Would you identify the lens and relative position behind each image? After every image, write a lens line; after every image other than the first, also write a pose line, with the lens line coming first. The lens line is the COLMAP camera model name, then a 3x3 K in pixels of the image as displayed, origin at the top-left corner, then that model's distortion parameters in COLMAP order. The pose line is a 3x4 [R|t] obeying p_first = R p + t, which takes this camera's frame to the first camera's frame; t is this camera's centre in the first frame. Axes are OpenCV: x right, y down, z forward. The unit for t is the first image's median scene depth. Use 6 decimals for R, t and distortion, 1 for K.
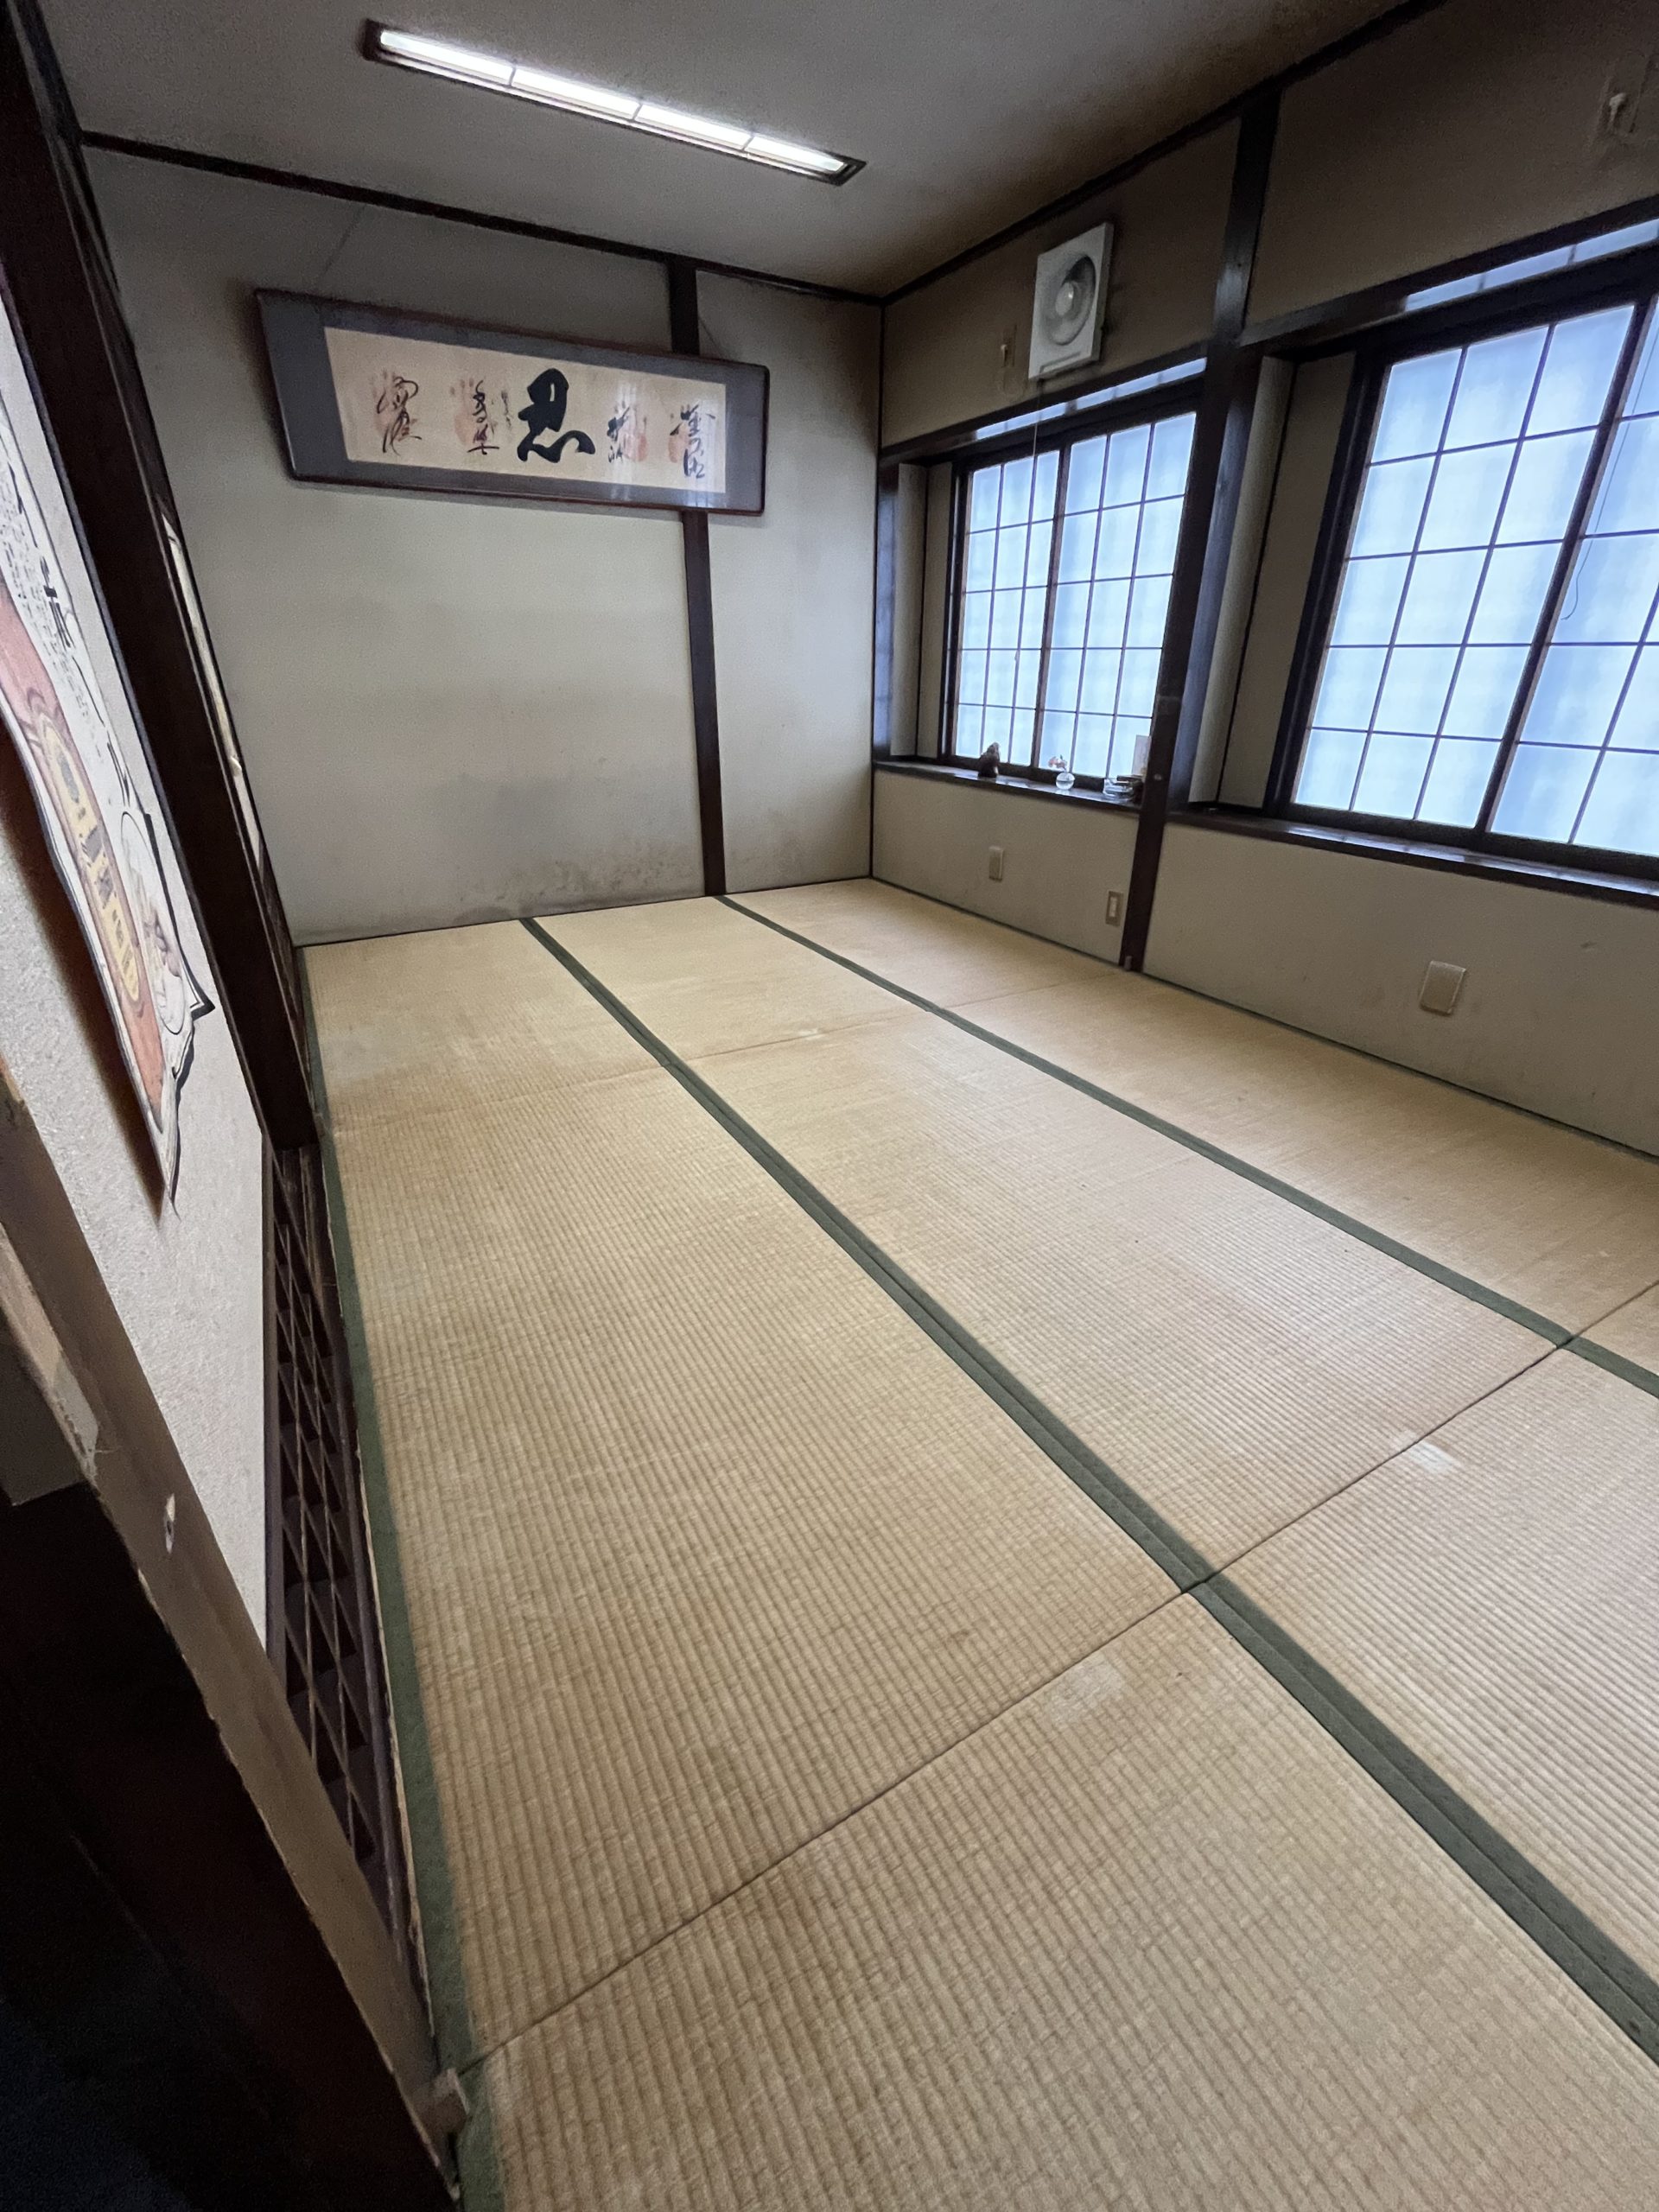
lens RADIAL K [[897.4, 0, 786.2], [0, 897.4, 1072.7], [0, 0, 1]] dist [-0.007457, -0.000737]
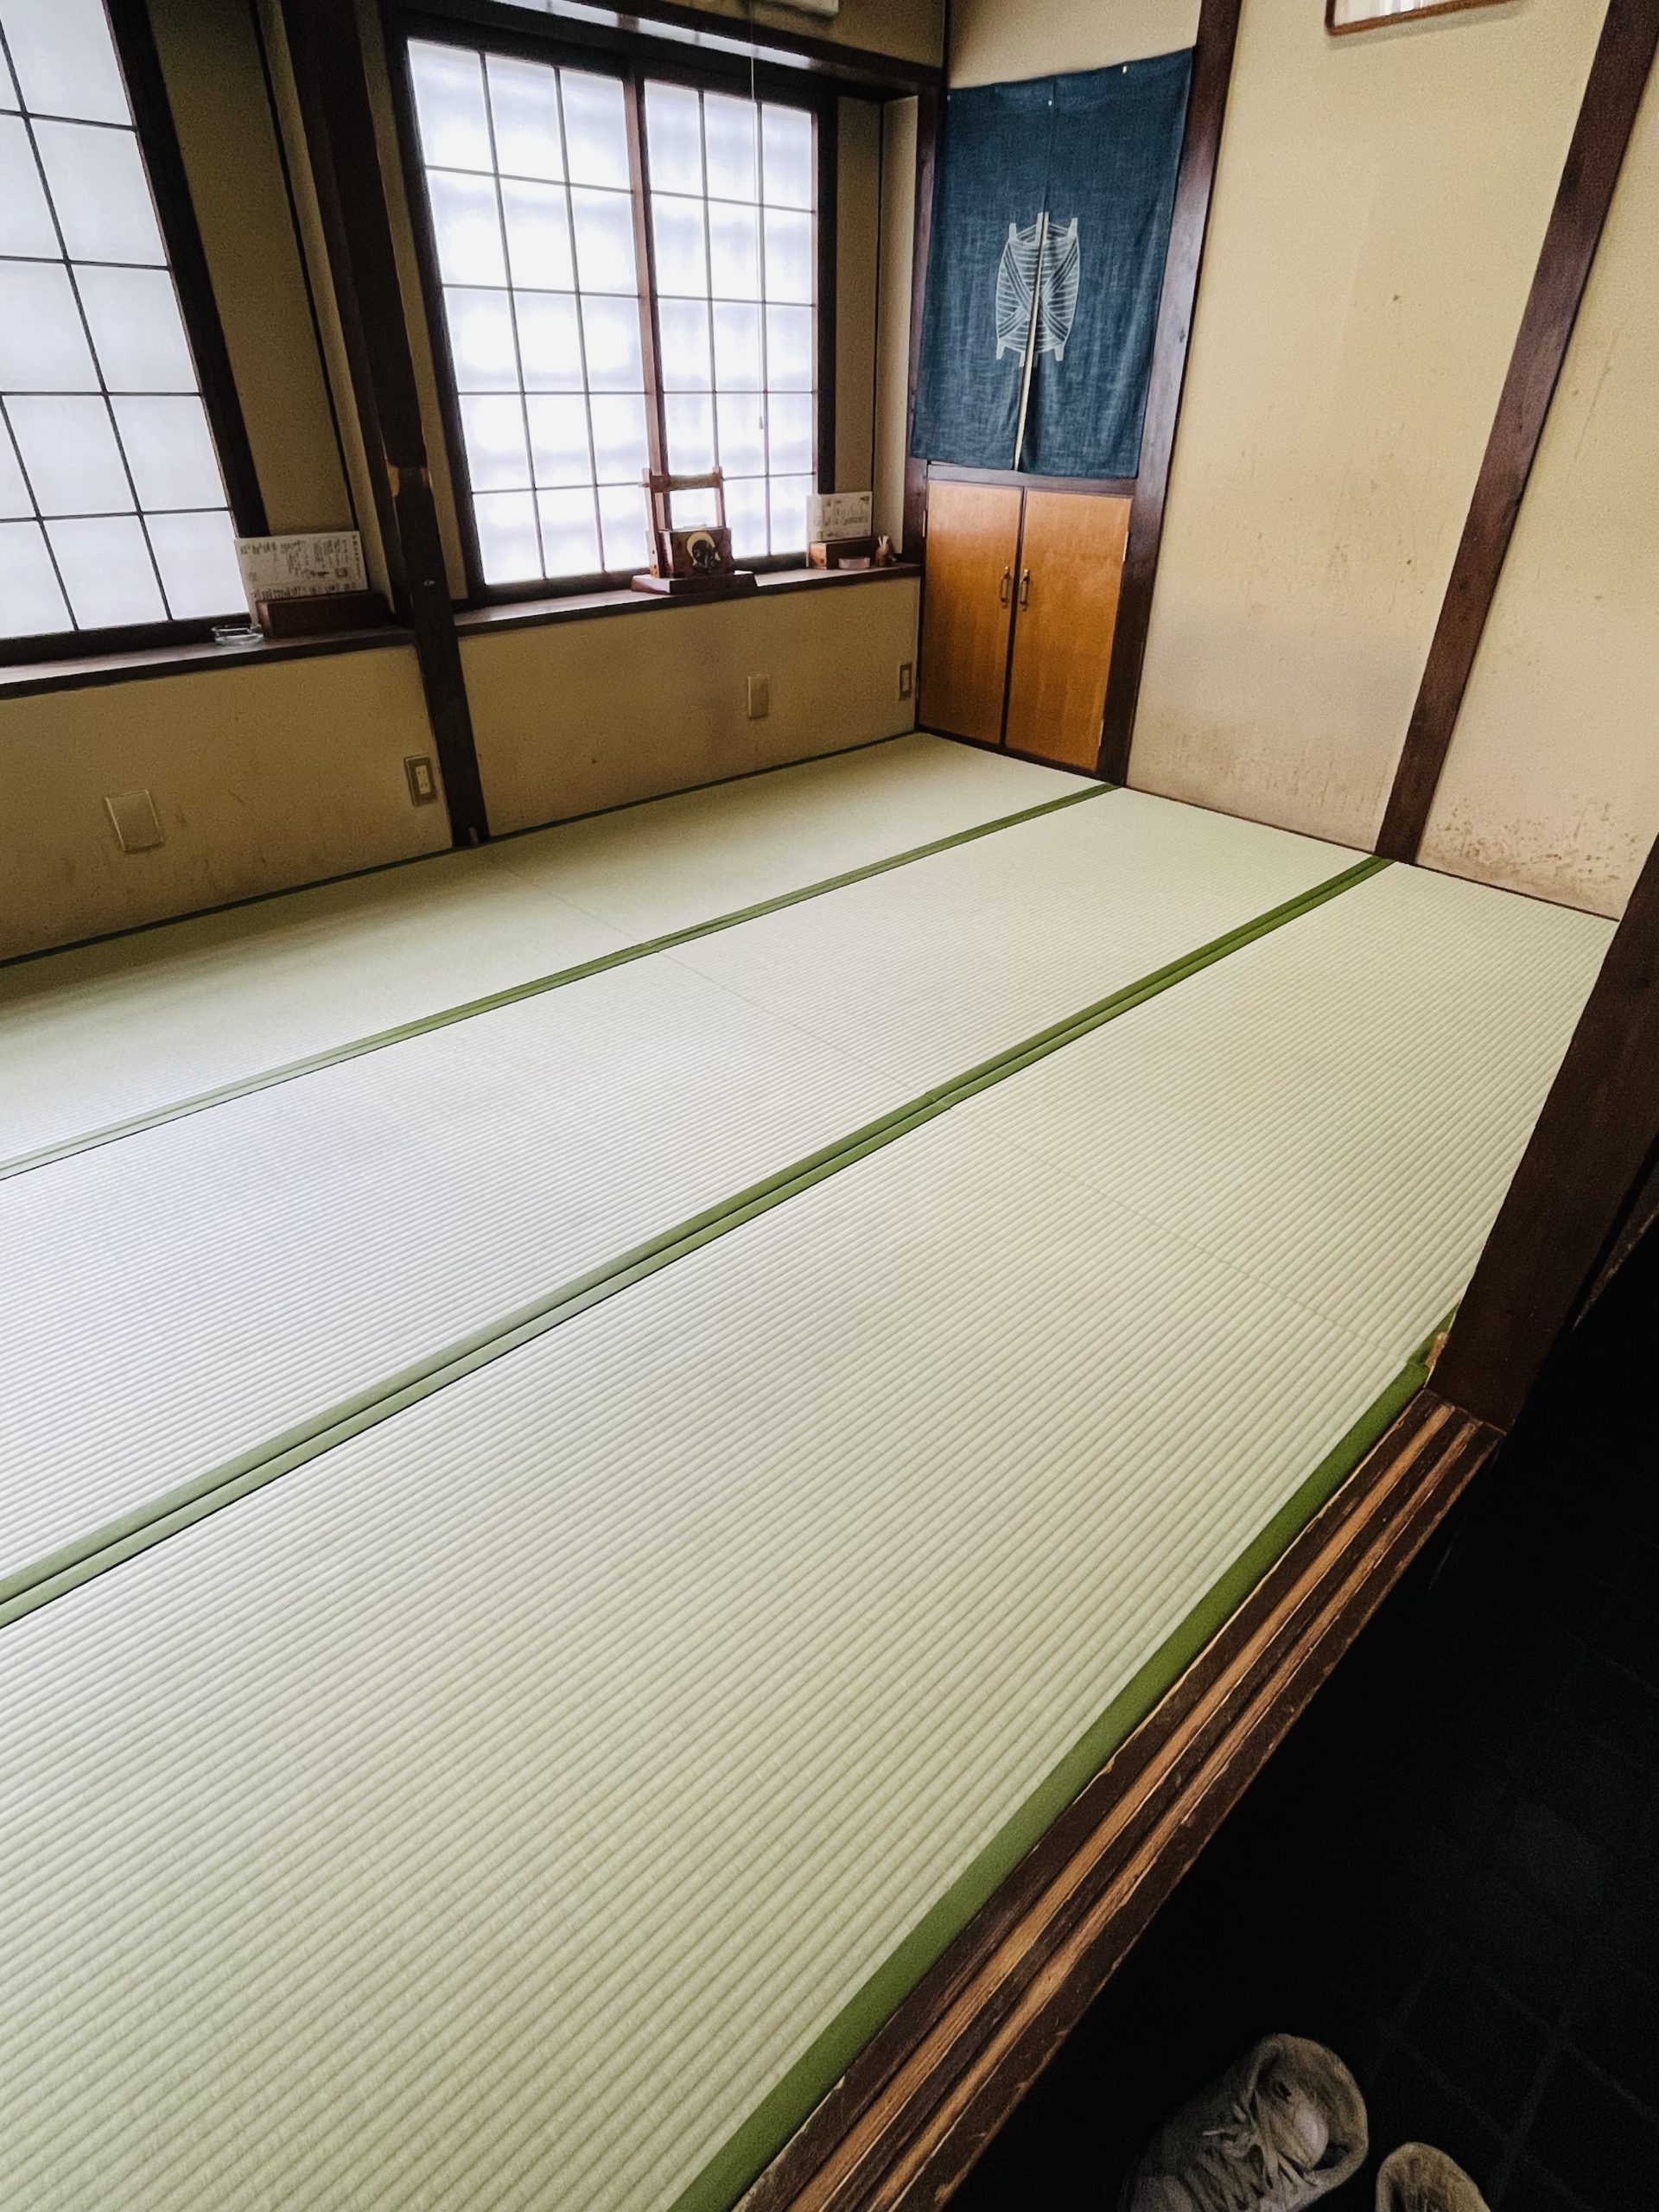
lens RADIAL K [[1112.1, 0, 830.8], [0, 1112.1, 1110.3], [0, 0, 1]] dist [-0.011833, 0.002298]
pose [[-0.254262, -0.531095, 0.808263, -0.494175], [0.395872, 0.705357, 0.588011, -0.321411], [-0.882404, 0.469477, 0.030900, 0.659404]]
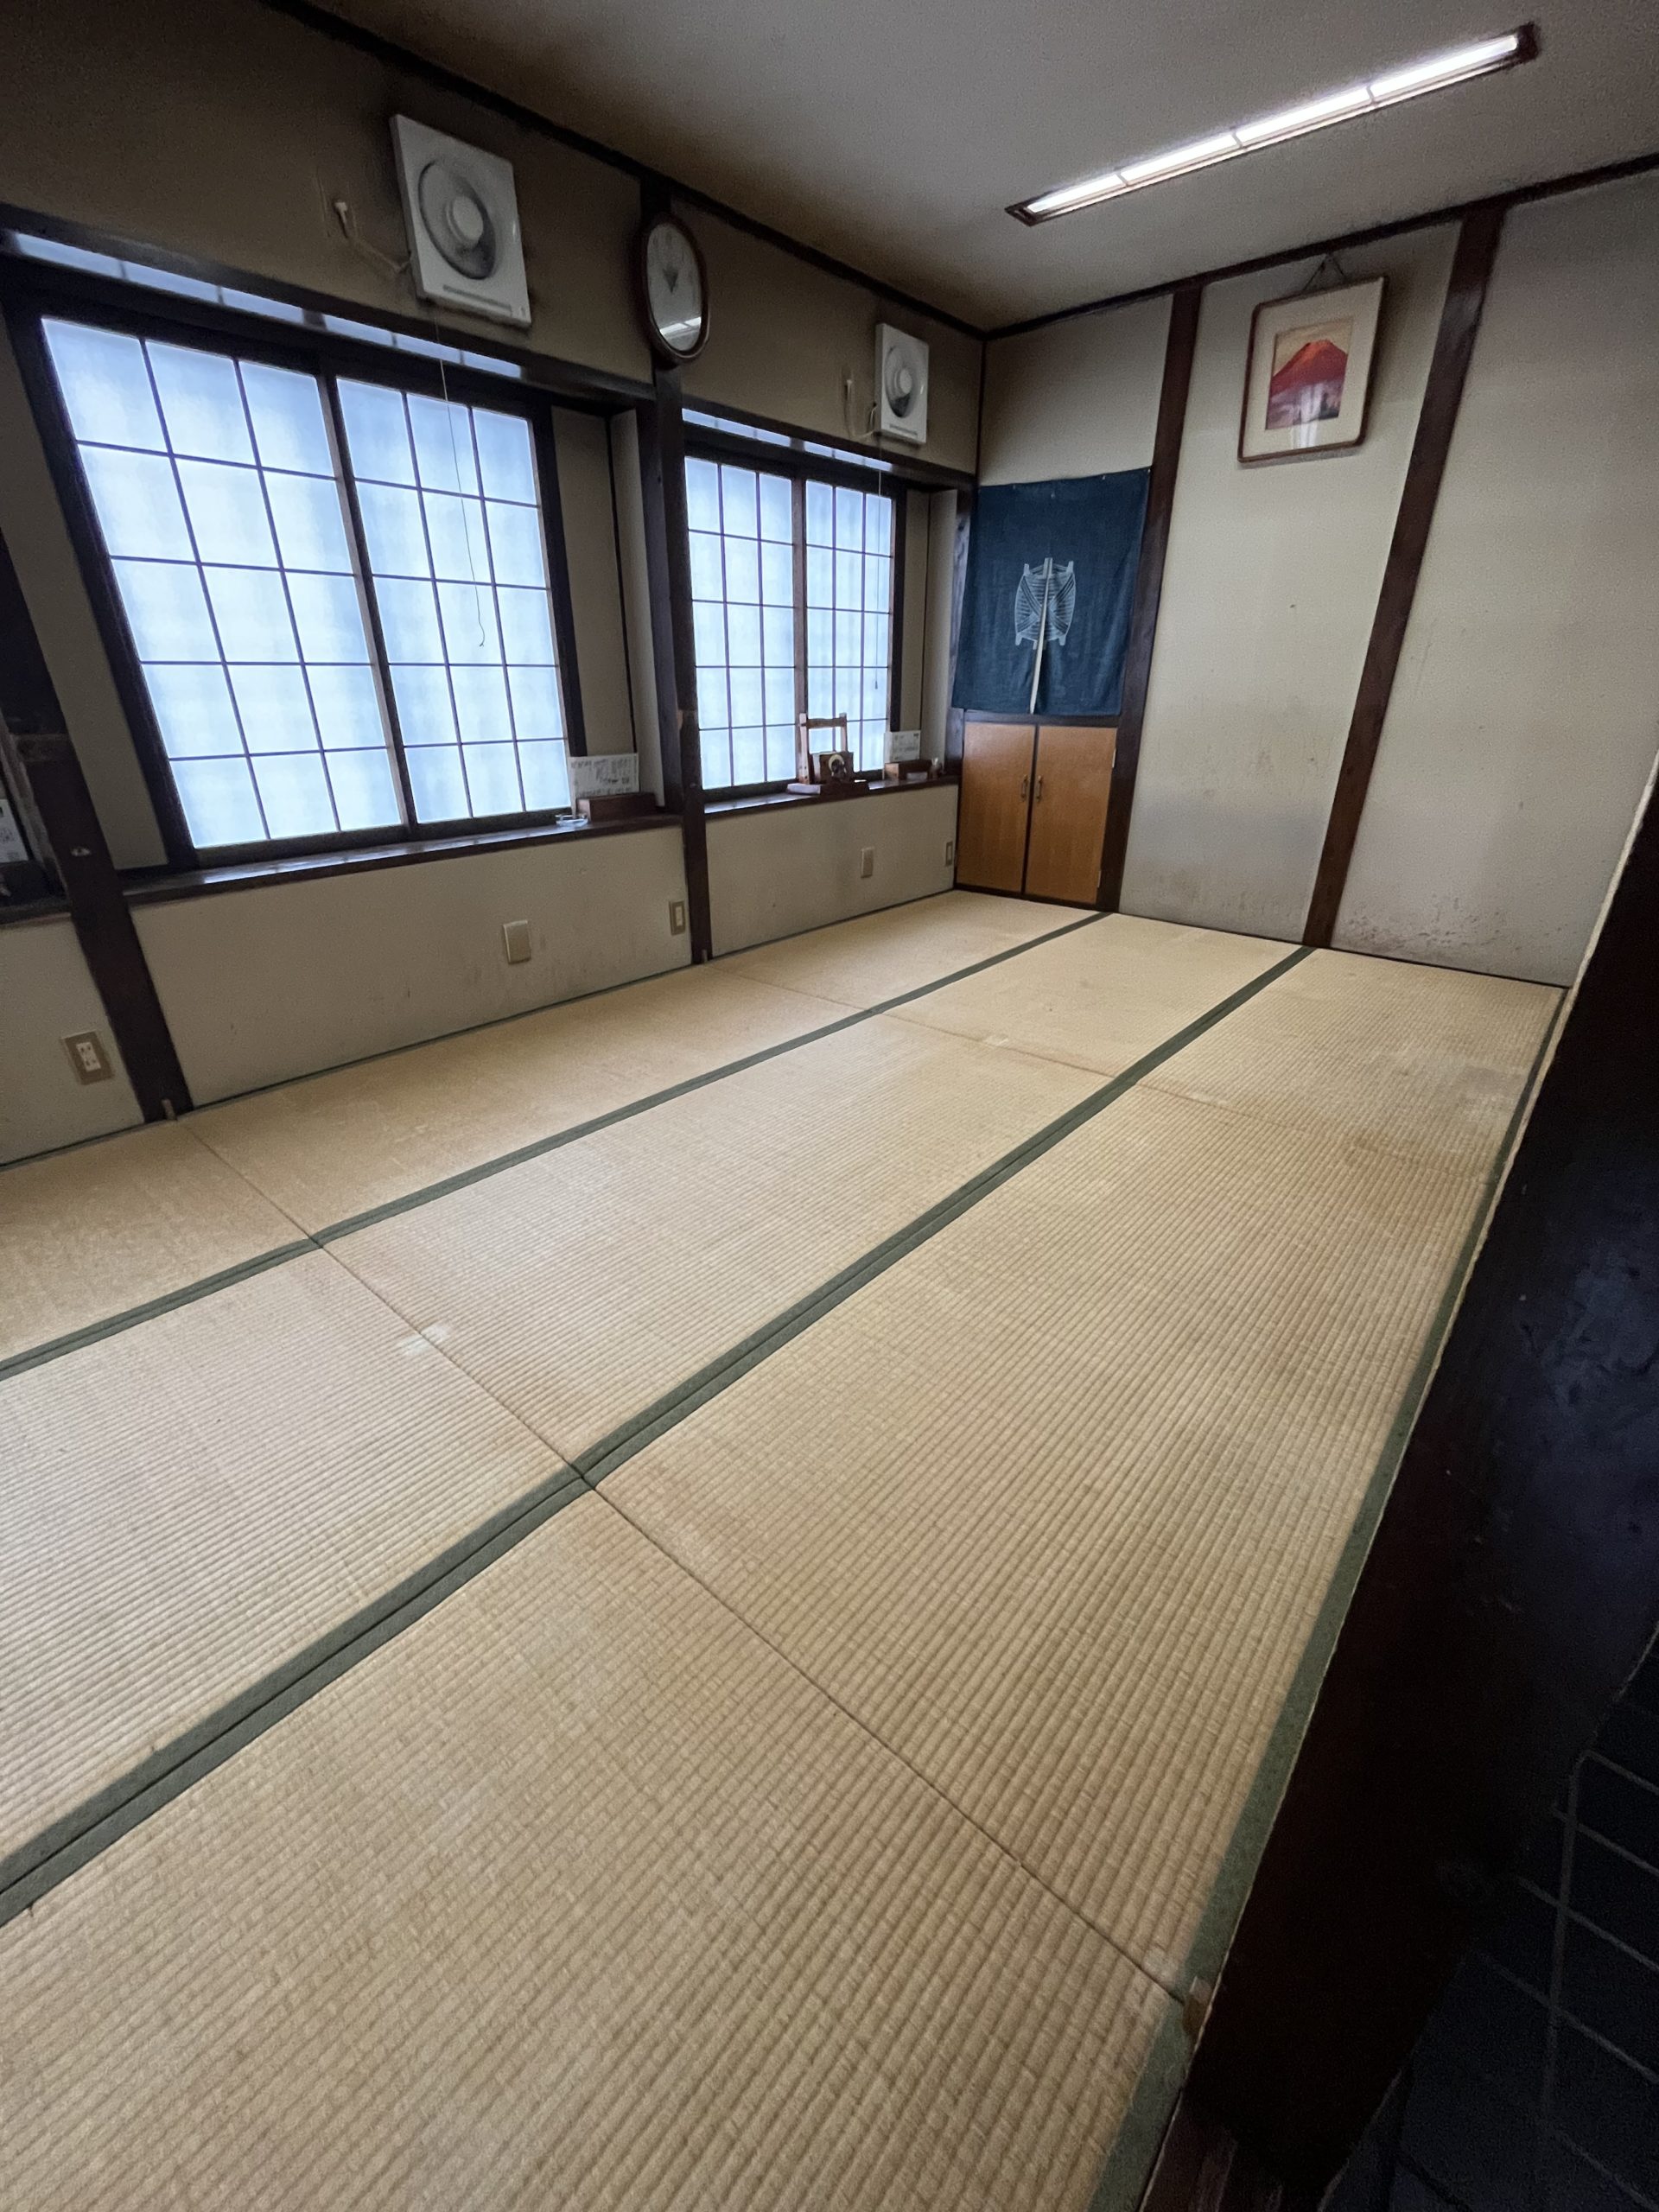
lens RADIAL K [[897.4, 0, 826.8], [0, 897.4, 1107.4], [0, 0, 1]] dist [-0.007457, -0.000737]
pose [[-0.358898, -0.405891, 0.840503, -0.561845], [0.389544, 0.753187, 0.530061, -0.413598], [-0.848203, 0.517651, -0.112205, 0.890383]]
